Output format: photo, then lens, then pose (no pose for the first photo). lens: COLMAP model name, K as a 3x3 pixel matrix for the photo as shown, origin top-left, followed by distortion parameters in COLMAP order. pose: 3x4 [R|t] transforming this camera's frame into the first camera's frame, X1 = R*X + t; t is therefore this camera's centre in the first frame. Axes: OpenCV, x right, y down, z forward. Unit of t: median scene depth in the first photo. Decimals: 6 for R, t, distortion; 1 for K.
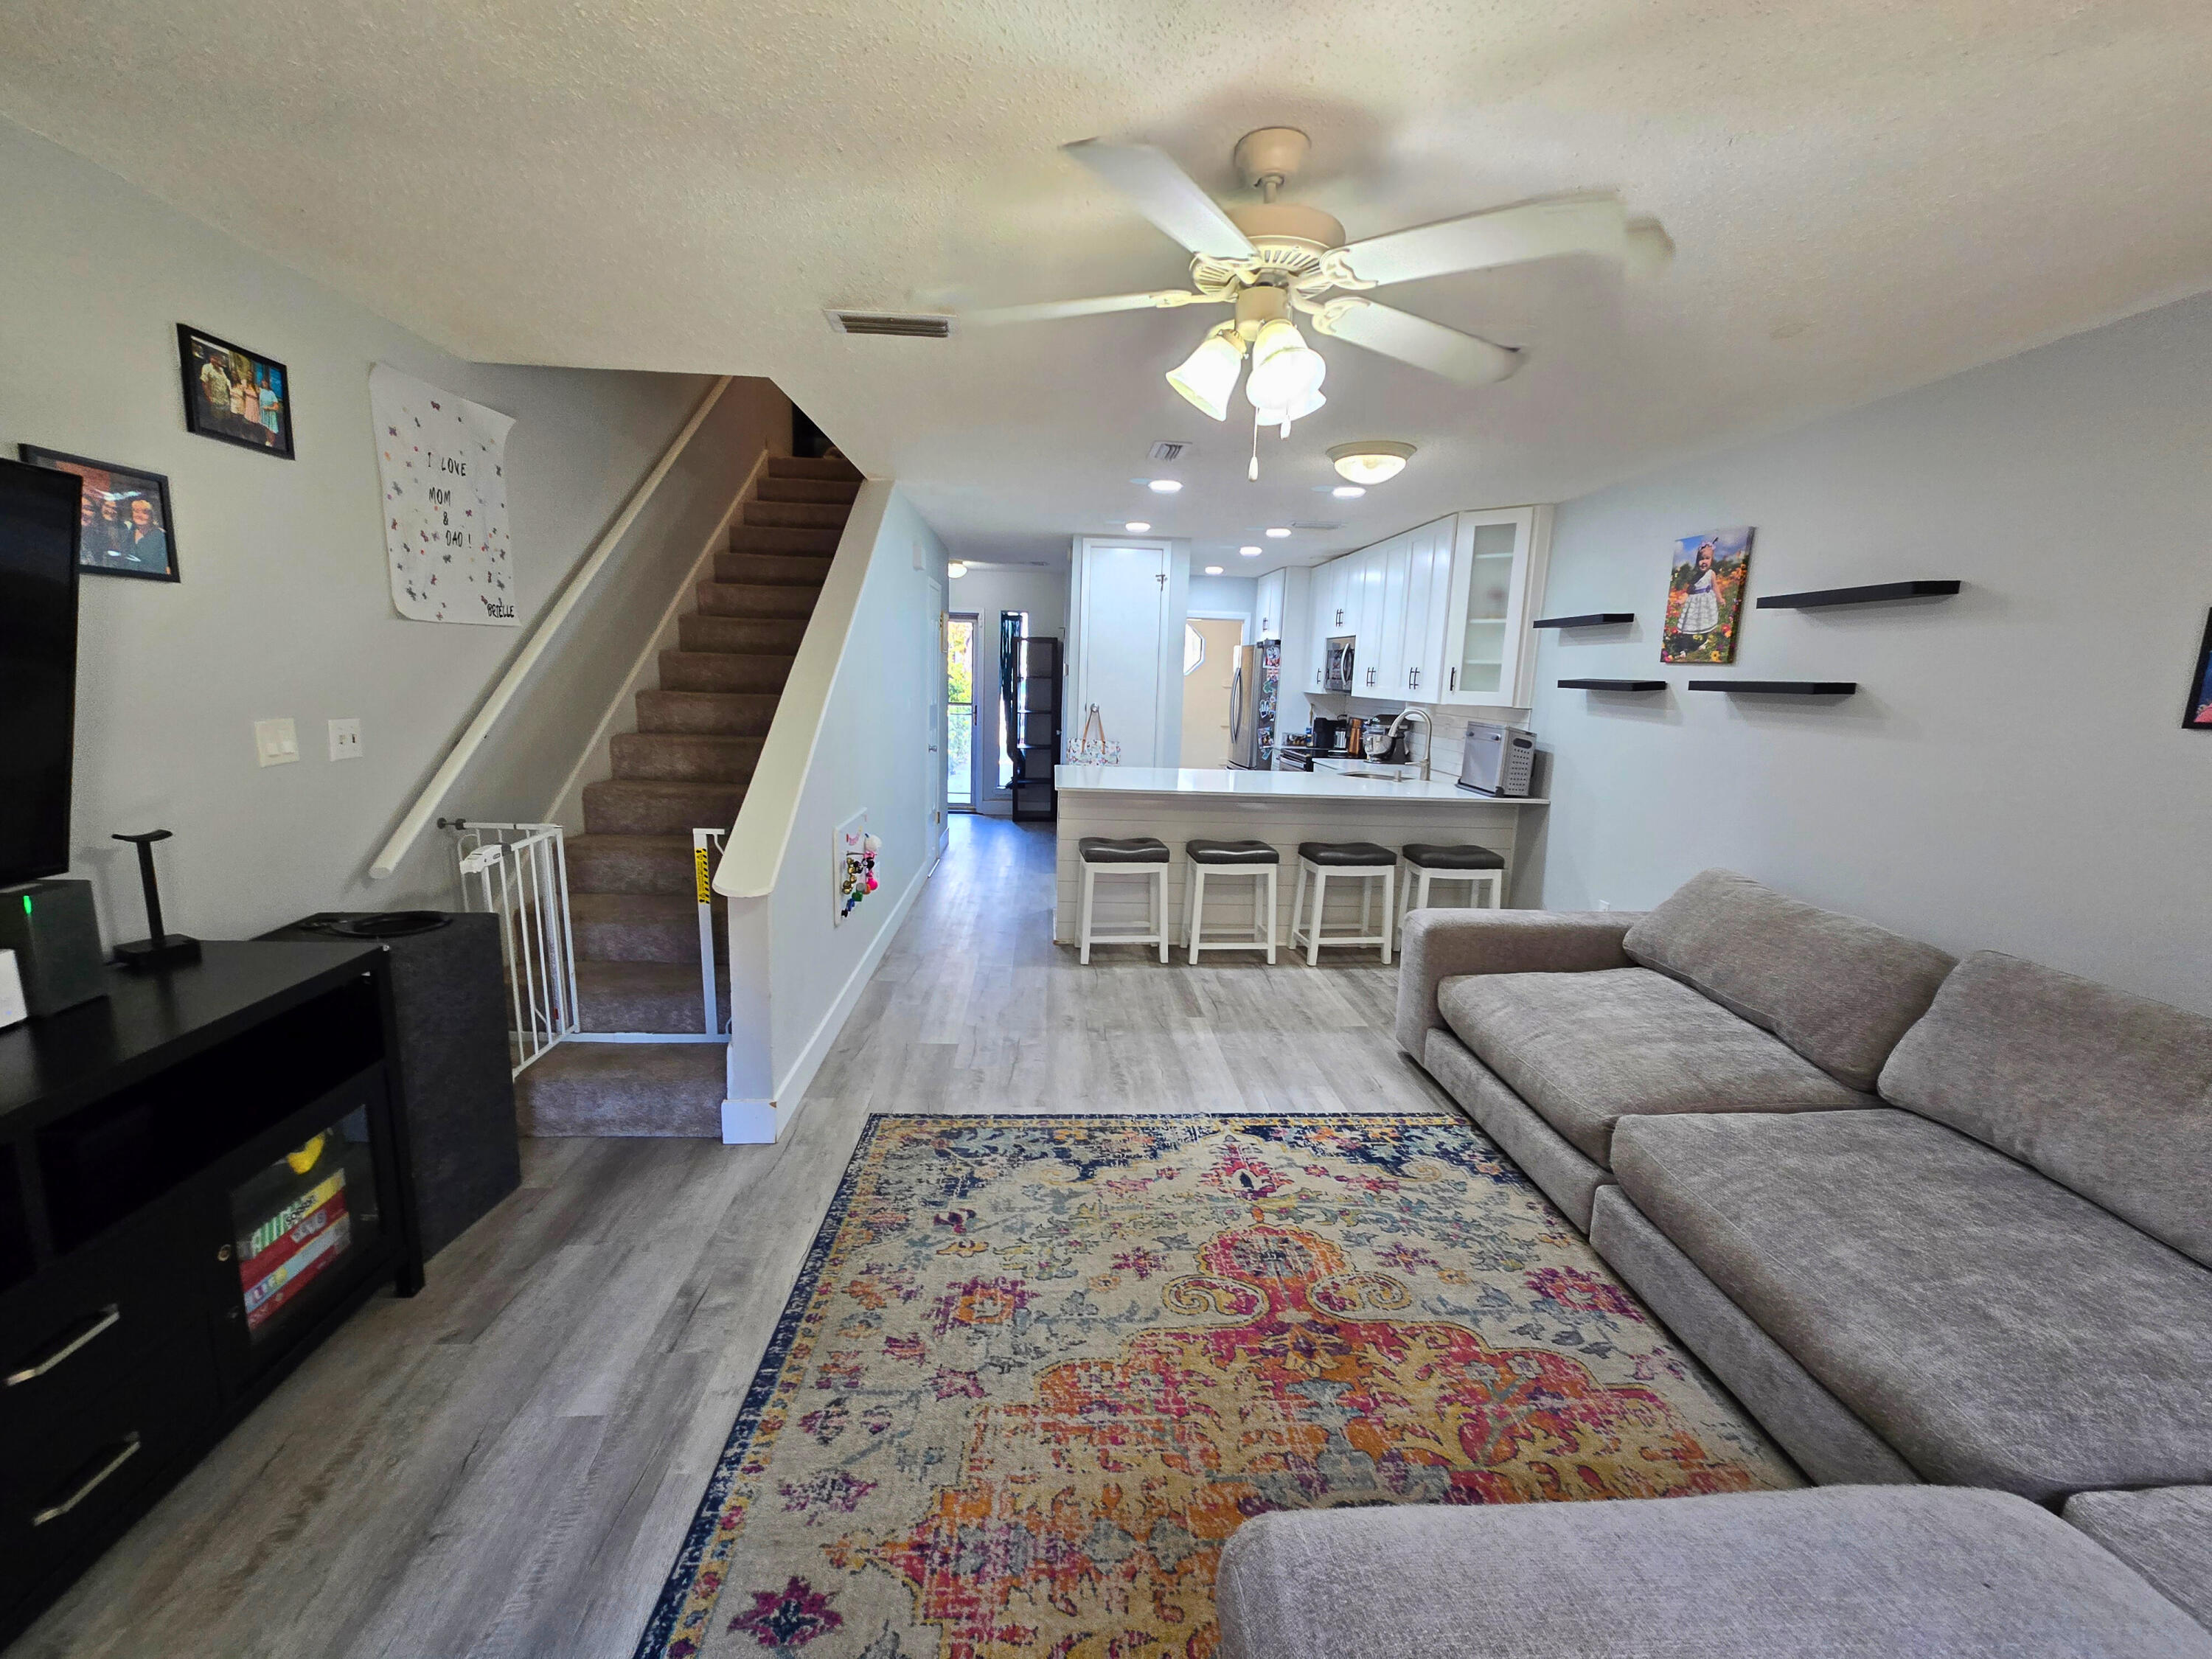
lens RADIAL K [[945.8, 0, 1107.1], [0, 945.8, 830.8], [0, 0, 1]] dist [-0.005117, 0.000029]
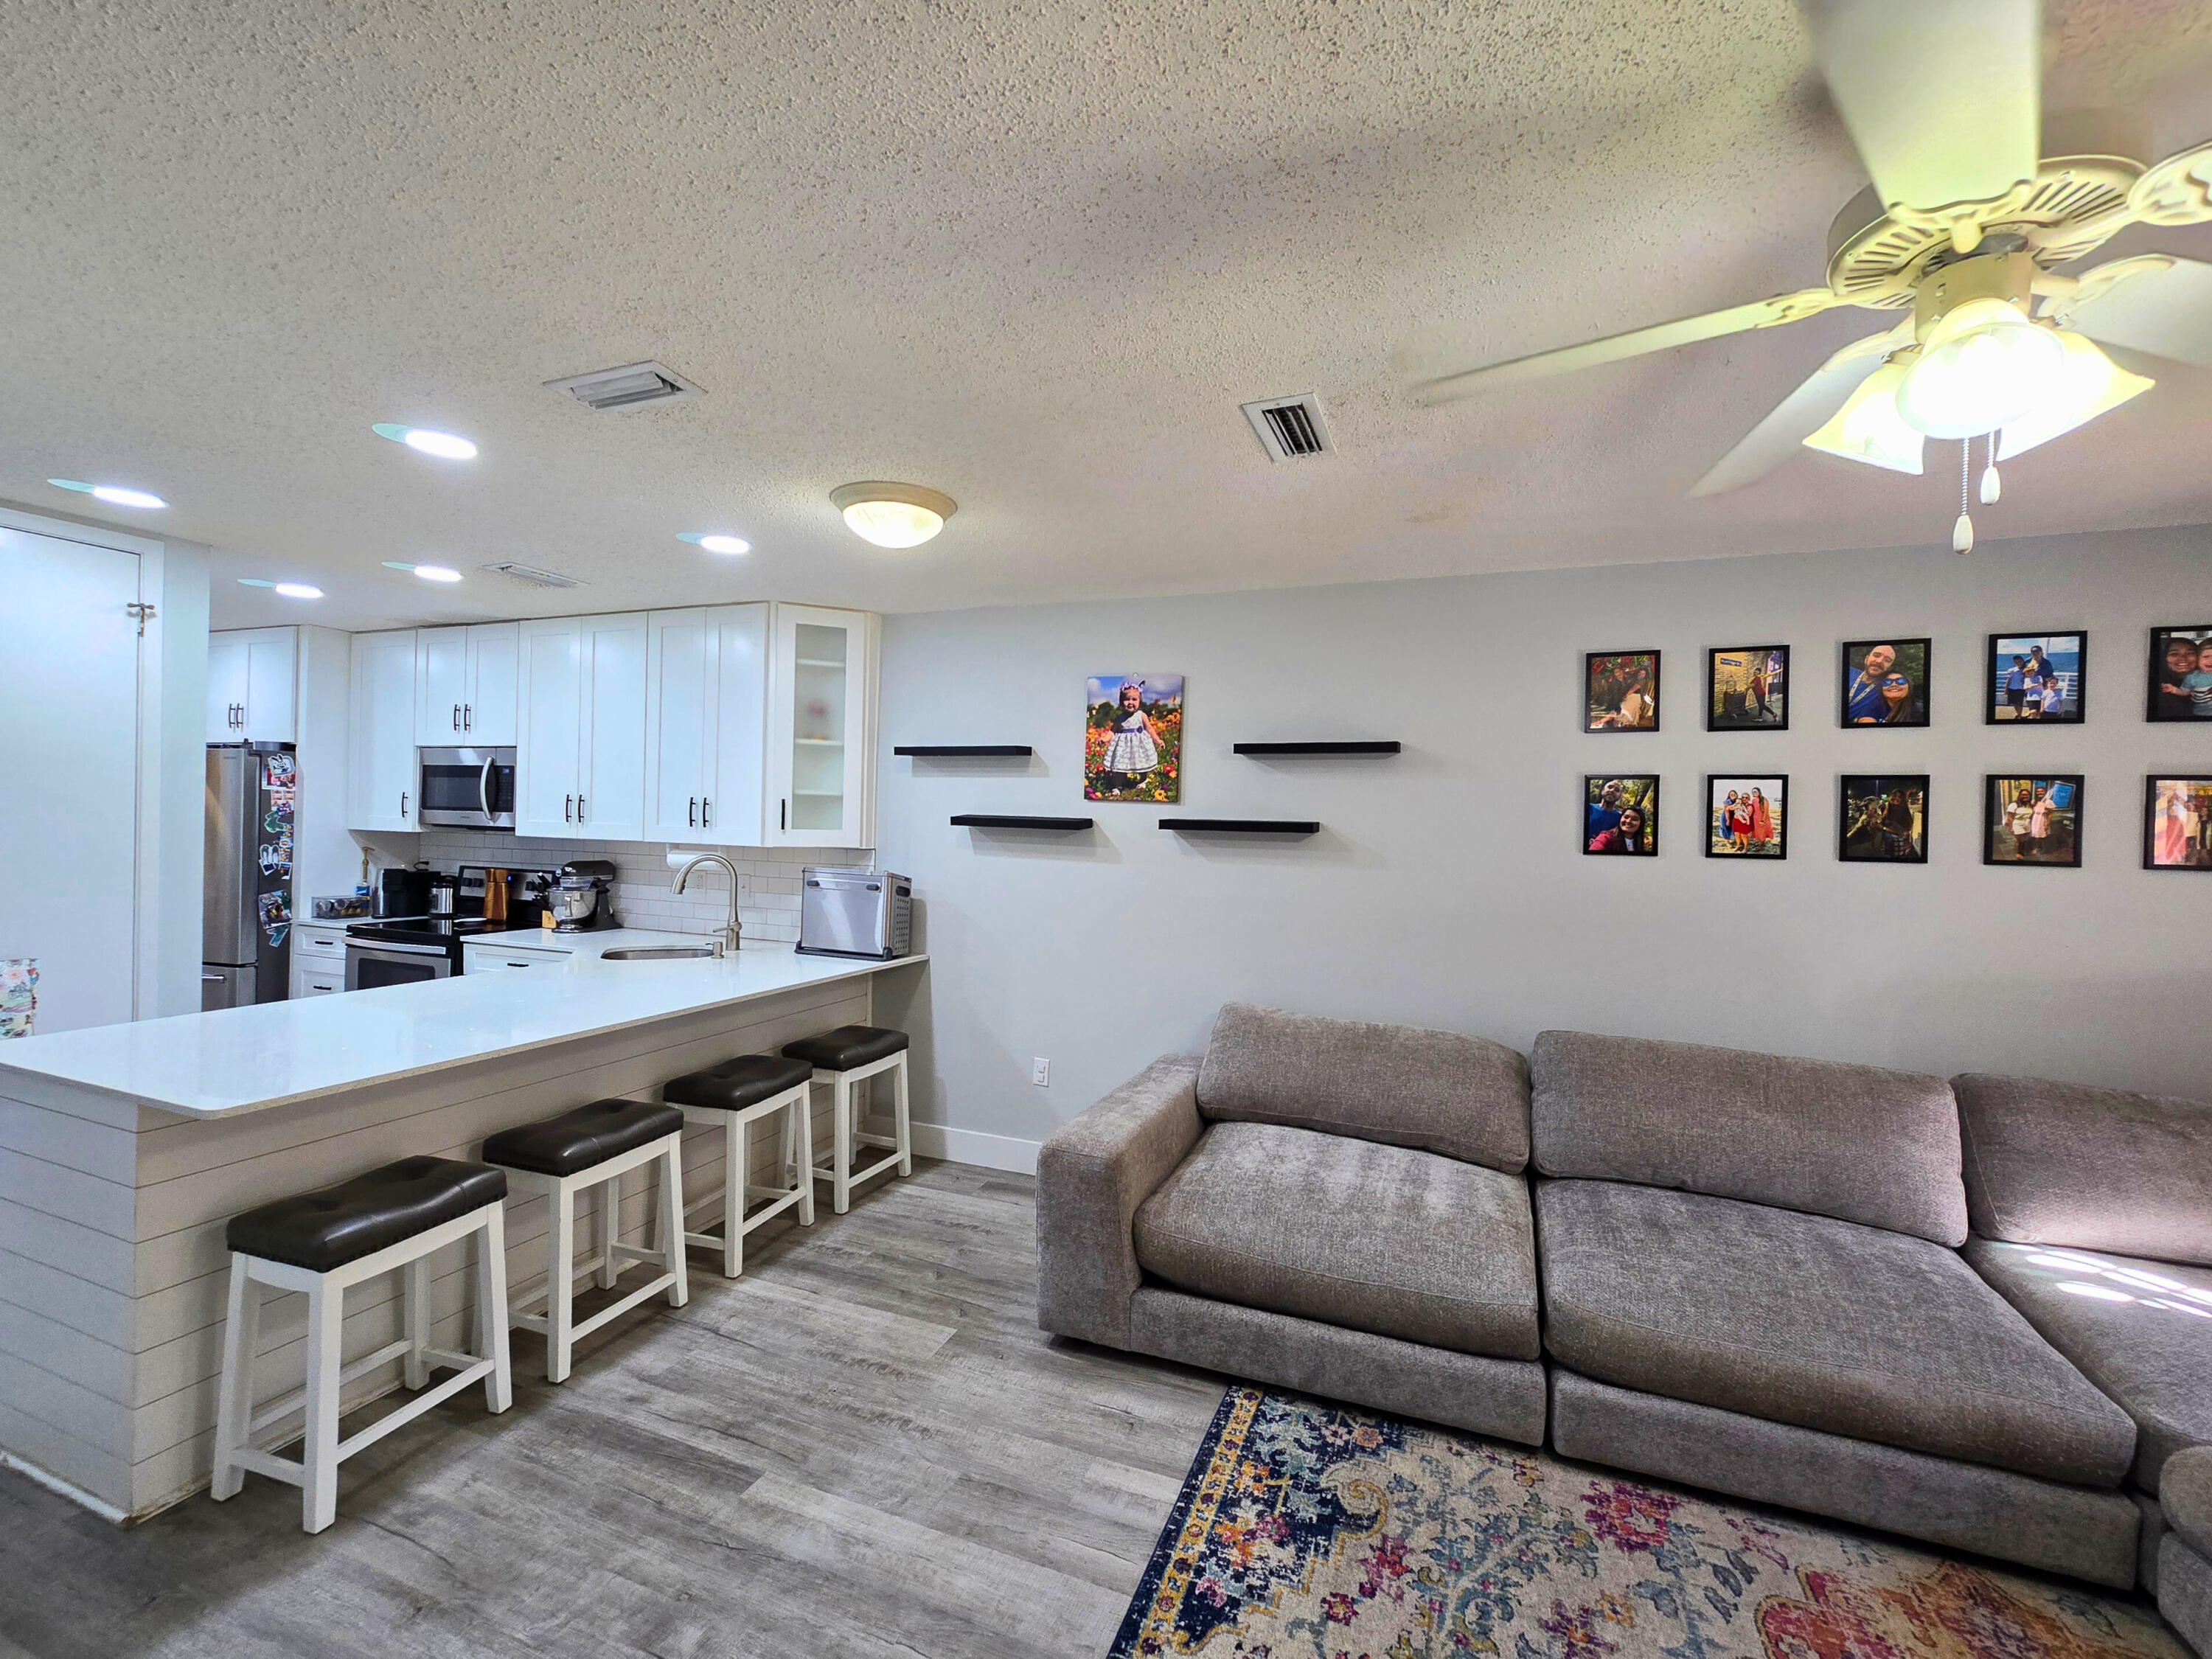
lens RADIAL K [[945.8, 0, 1114.5], [0, 945.8, 832.1], [0, 0, 1]] dist [-0.005117, 0.000029]
pose [[0.408229, -0.027466, 0.912466, -0.297454], [0.137619, 0.989976, -0.031771, -0.113980], [-0.902447, 0.138543, 0.407917, 0.602447]]
